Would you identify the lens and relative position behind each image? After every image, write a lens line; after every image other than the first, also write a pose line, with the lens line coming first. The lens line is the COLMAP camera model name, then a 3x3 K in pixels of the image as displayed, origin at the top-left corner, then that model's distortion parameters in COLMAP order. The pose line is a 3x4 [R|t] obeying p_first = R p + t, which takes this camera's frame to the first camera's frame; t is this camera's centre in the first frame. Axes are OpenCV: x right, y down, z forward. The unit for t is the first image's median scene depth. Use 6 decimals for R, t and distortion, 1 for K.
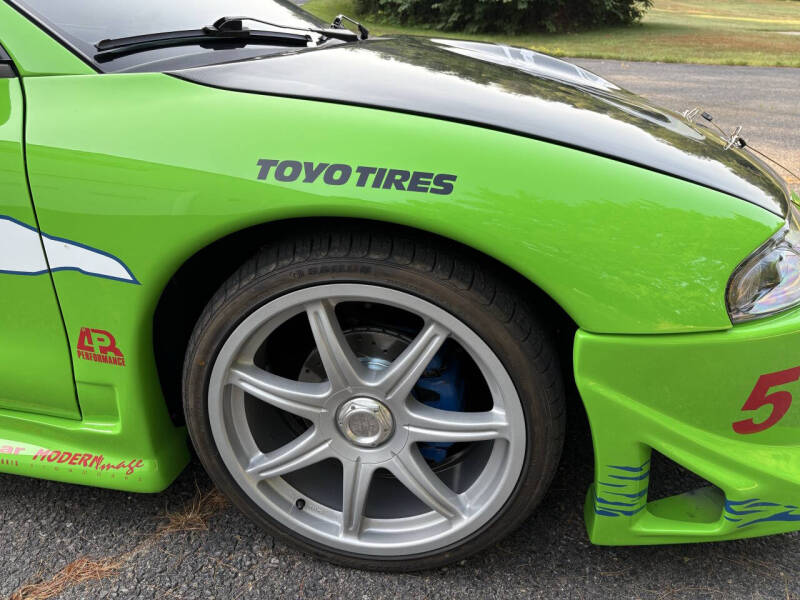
lens RADIAL K [[606.7, 0, 390.9], [0, 606.7, 300.0], [0, 0, 1]] dist [0.034140, -0.025277]
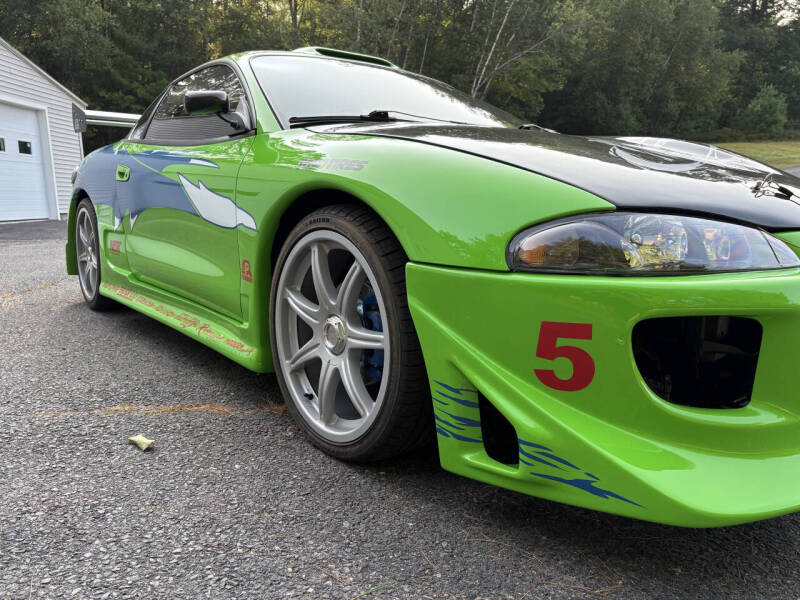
lens RADIAL K [[606.7, 0, 390.9], [0, 606.7, 300.0], [0, 0, 1]] dist [0.034140, -0.025277]
pose [[0.738526, 0.114126, -0.664495, 1.066222], [-0.289686, 0.943673, -0.159886, 0.326019], [0.608819, 0.310575, 0.729988, -0.034848]]
